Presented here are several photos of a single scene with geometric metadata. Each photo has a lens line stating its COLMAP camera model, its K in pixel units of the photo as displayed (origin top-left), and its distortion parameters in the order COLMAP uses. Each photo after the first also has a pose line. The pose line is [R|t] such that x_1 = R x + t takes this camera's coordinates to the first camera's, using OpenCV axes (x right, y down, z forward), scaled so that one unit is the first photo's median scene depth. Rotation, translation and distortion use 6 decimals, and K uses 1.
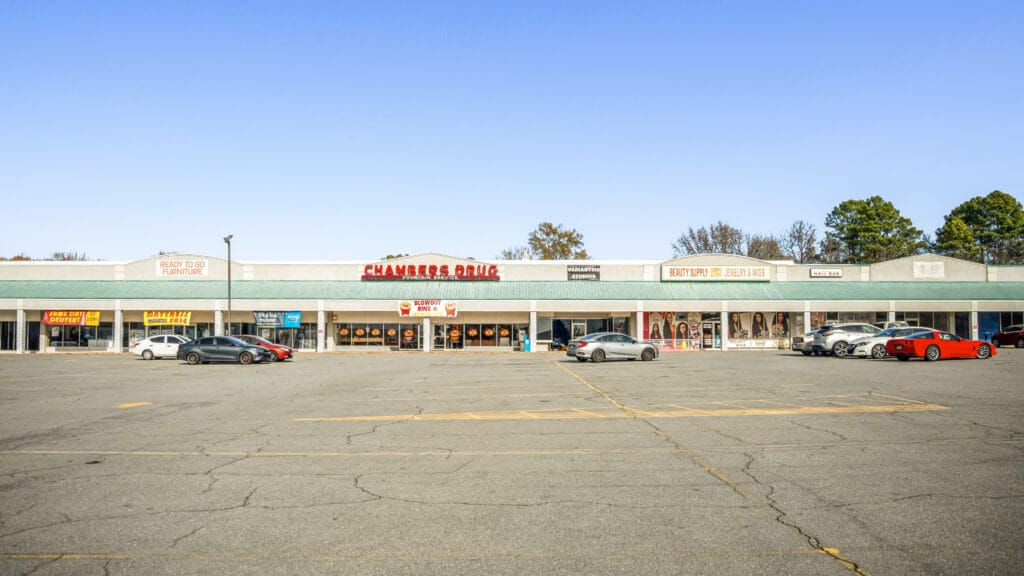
lens RADIAL K [[806.2, 0, 512.0], [0, 806.2, 288.0], [0, 0, 1]] dist [-0.157532, 0.108673]
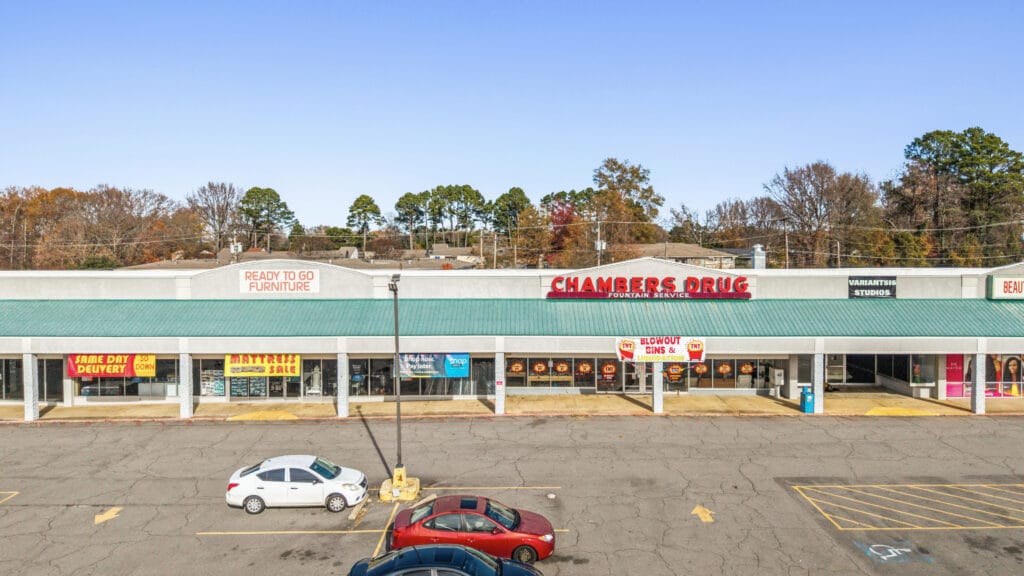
lens RADIAL K [[712.5, 0, 516.9], [0, 712.5, 266.8], [0, 0, 1]] dist [0.044437, -0.071785]
pose [[0.999906, -0.004411, -0.013014, -0.205587], [0.005558, 0.995975, 0.089461, -0.092472], [0.012567, -0.089525, 0.995905, 0.387216]]
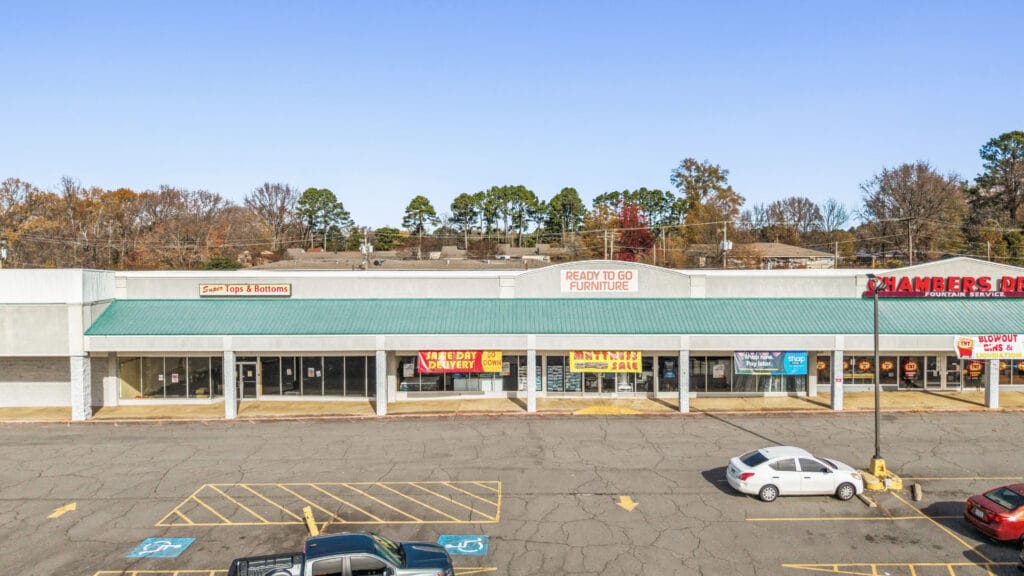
lens RADIAL K [[708.5, 0, 520.6], [0, 708.5, 271.6], [0, 0, 1]] dist [0.051272, -0.095919]
pose [[0.999670, -0.004949, -0.025198, -0.474120], [0.007360, 0.995305, 0.096508, -0.095973], [0.024602, -0.096662, 0.995013, 0.366109]]
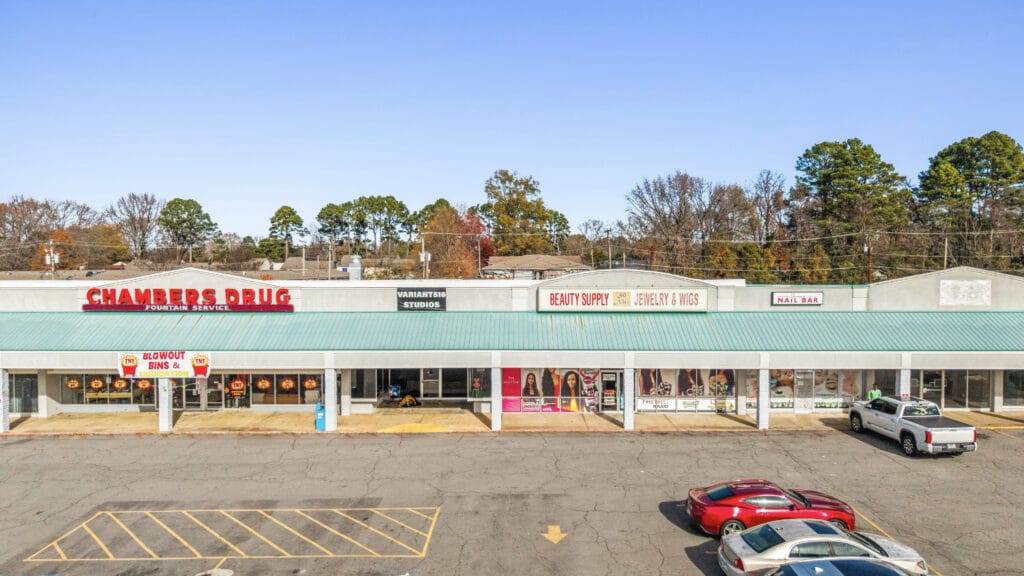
lens RADIAL K [[711.2, 0, 512.0], [0, 711.2, 288.0], [0, 0, 1]] dist [0.037145, -0.055887]
pose [[0.999973, -0.004265, 0.006007, 0.159920], [0.003626, 0.994725, 0.102518, -0.087640], [-0.006412, -0.102494, 0.994713, 0.415584]]
